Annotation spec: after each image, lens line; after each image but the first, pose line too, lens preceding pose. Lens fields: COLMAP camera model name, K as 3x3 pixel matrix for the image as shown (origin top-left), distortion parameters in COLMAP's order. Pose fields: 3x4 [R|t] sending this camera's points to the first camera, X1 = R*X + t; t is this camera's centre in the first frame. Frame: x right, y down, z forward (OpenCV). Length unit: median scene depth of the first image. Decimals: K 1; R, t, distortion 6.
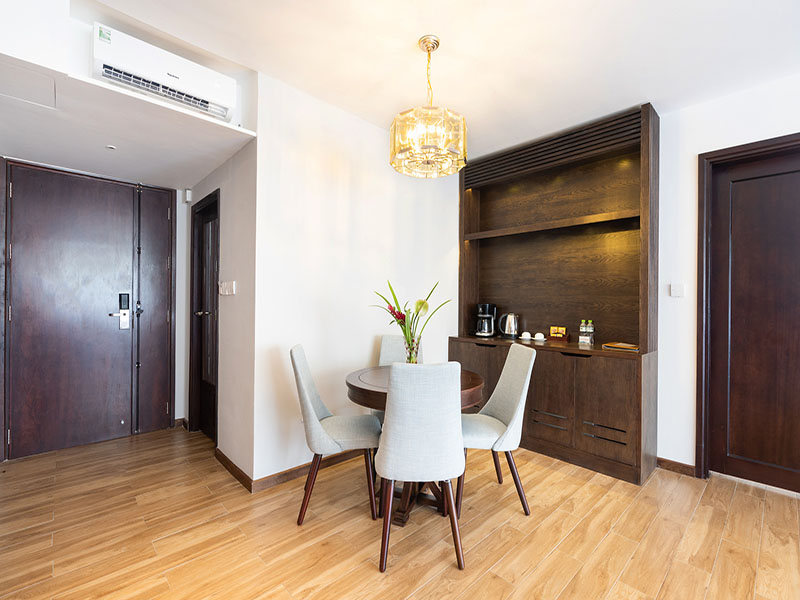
lens RADIAL K [[365.7, 0, 390.9], [0, 365.7, 302.1], [0, 0, 1]] dist [-0.004471, 0.001788]
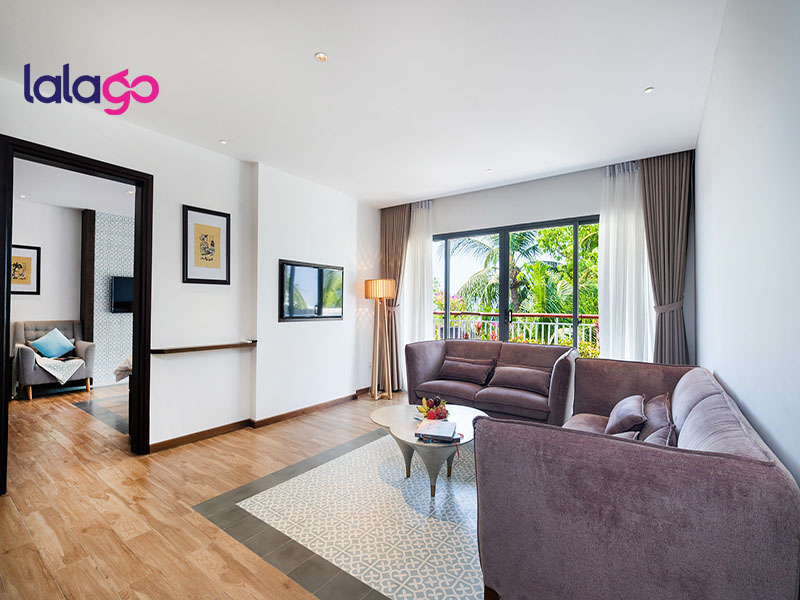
lens RADIAL K [[365.7, 0, 400.3], [0, 365.7, 305.1], [0, 0, 1]] dist [-0.004471, 0.001788]
pose [[-0.201967, -0.011910, 0.979320, -0.184566], [-0.010283, 0.999897, 0.010039, -0.005163], [-0.979338, -0.008043, -0.202069, 0.177678]]
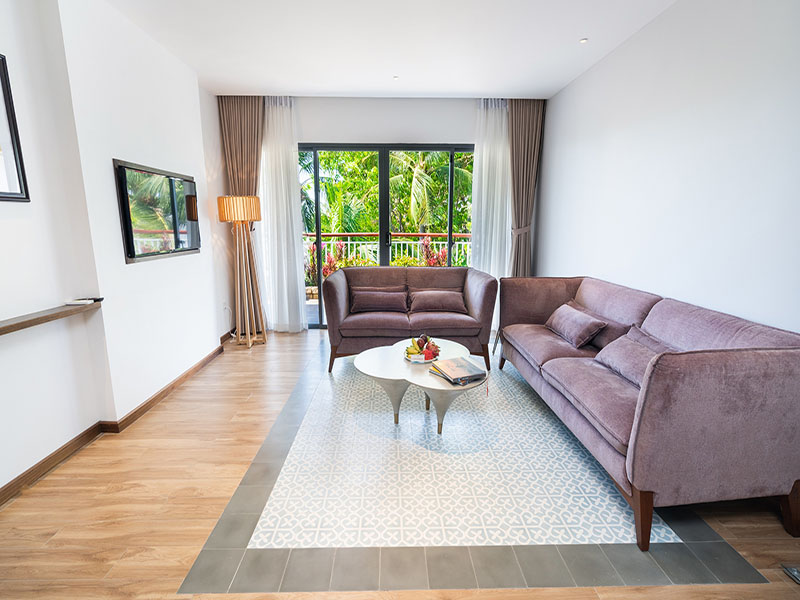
lens RADIAL K [[365.7, 0, 397.4], [0, 365.7, 282.2], [0, 0, 1]] dist [-0.004471, 0.001788]
pose [[-0.752505, -0.121567, 0.647269, 0.156216], [-0.009593, 0.984735, 0.173796, -0.033379], [-0.658516, 0.124573, -0.742185, 0.522948]]
